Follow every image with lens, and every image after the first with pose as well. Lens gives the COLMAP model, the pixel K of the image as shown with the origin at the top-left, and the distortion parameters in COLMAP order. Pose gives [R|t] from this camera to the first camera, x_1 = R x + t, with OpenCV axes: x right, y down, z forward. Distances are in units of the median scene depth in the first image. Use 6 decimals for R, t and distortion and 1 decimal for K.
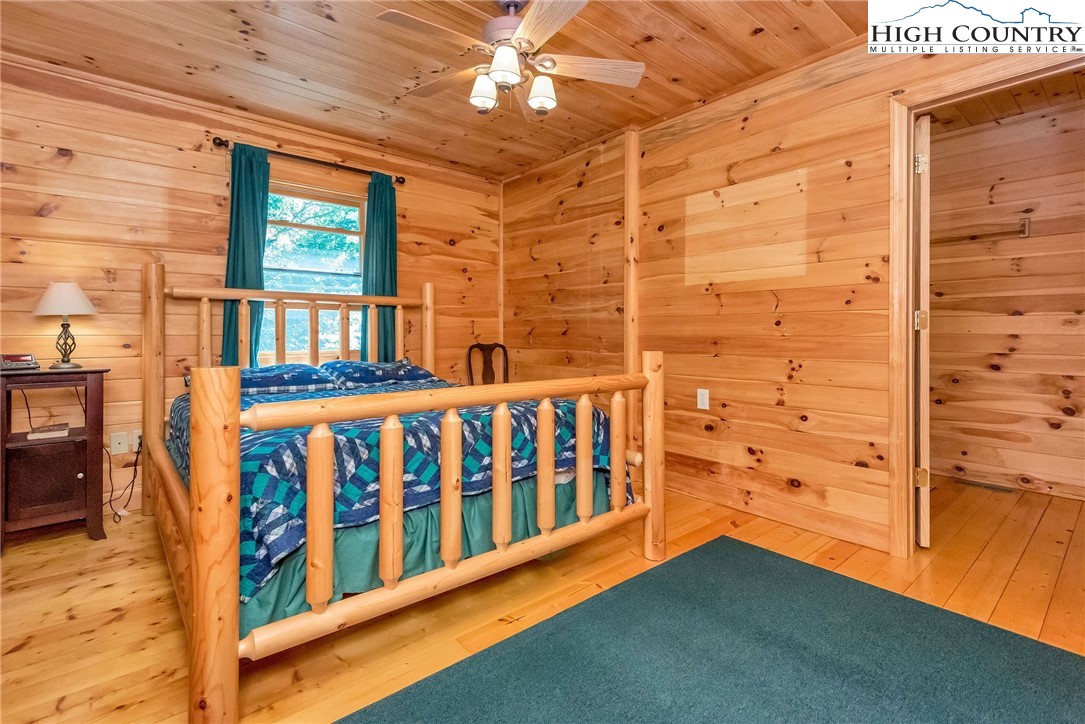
lens RADIAL K [[501.4, 0, 541.9], [0, 501.4, 334.4], [0, 0, 1]] dist [0.046247, -0.000206]
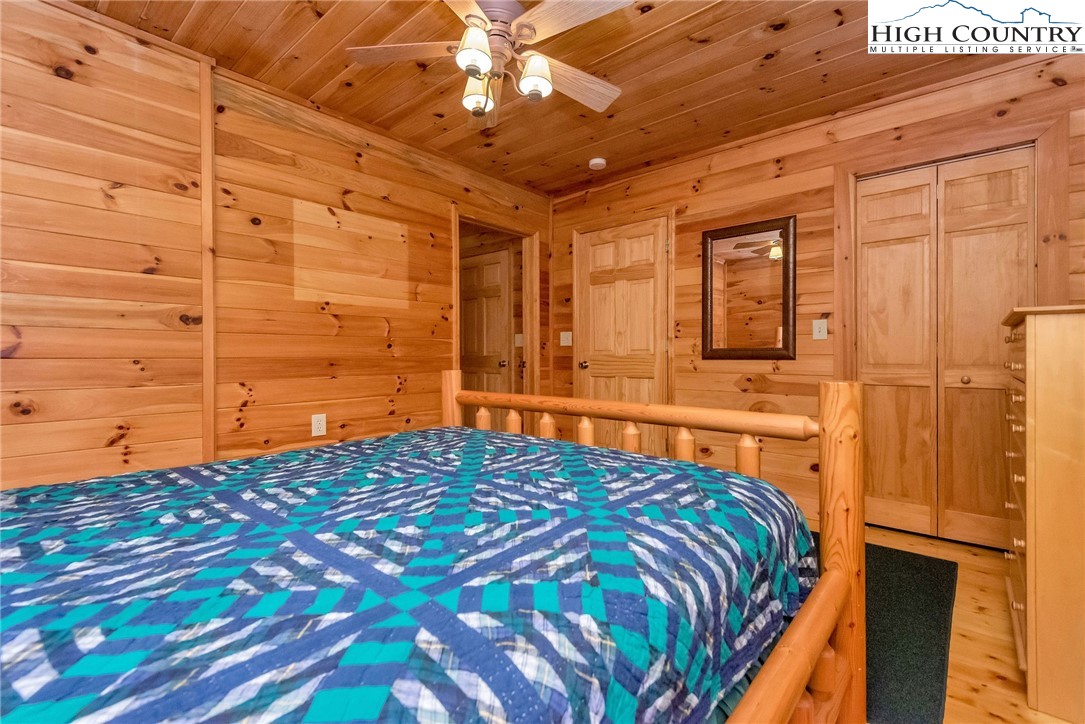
lens RADIAL K [[490.6, 0, 543.2], [0, 490.6, 358.2], [0, 0, 1]] dist [0.012232, -0.000746]
pose [[-0.142327, -0.006199, 0.989800, -0.671439], [0.003969, 0.999969, 0.006834, 0.000047], [-0.989812, 0.004901, -0.142298, 0.749903]]
